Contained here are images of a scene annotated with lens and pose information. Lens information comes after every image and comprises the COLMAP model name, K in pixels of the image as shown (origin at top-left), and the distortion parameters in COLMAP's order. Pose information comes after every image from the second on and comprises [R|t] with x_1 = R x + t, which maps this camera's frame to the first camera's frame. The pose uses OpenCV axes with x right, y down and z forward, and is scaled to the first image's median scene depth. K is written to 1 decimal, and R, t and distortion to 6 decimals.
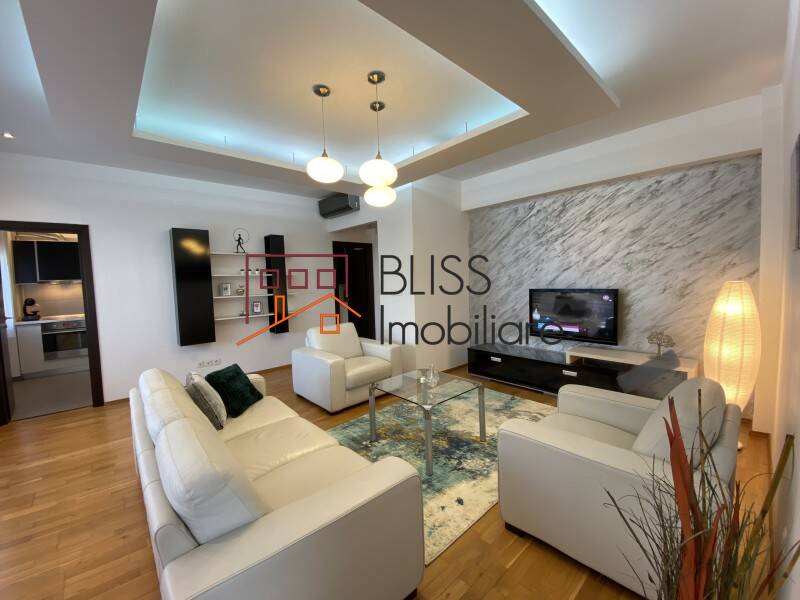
lens RADIAL K [[324.6, 0, 400.0], [0, 324.6, 300.0], [0, 0, 1]] dist [0.000023, -0.000009]
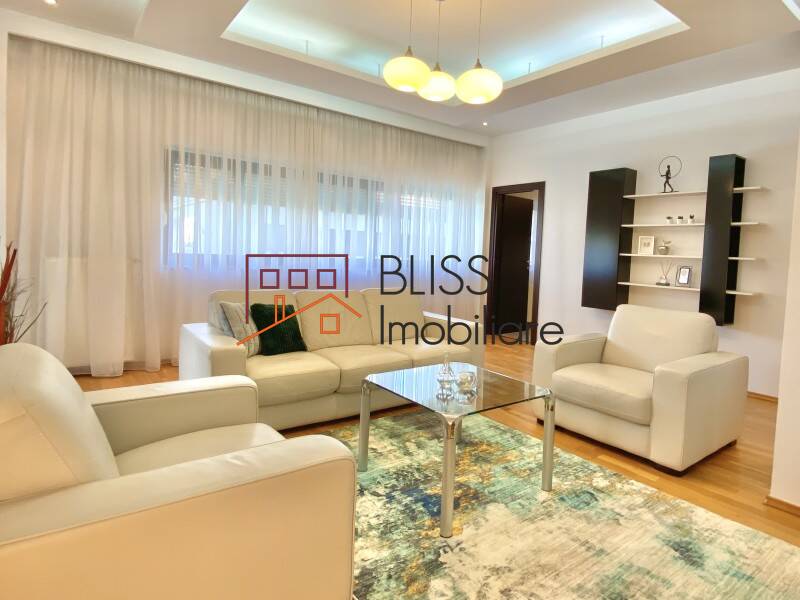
lens RADIAL K [[422.7, 0, 400.0], [0, 422.7, 300.0], [0, 0, 1]] dist [0.000651, 0.000032]
pose [[-0.063839, 0.155960, -0.985698, 0.731581], [-0.090535, 0.982735, 0.161355, -0.024871], [0.993845, 0.099541, -0.048617, 0.790455]]
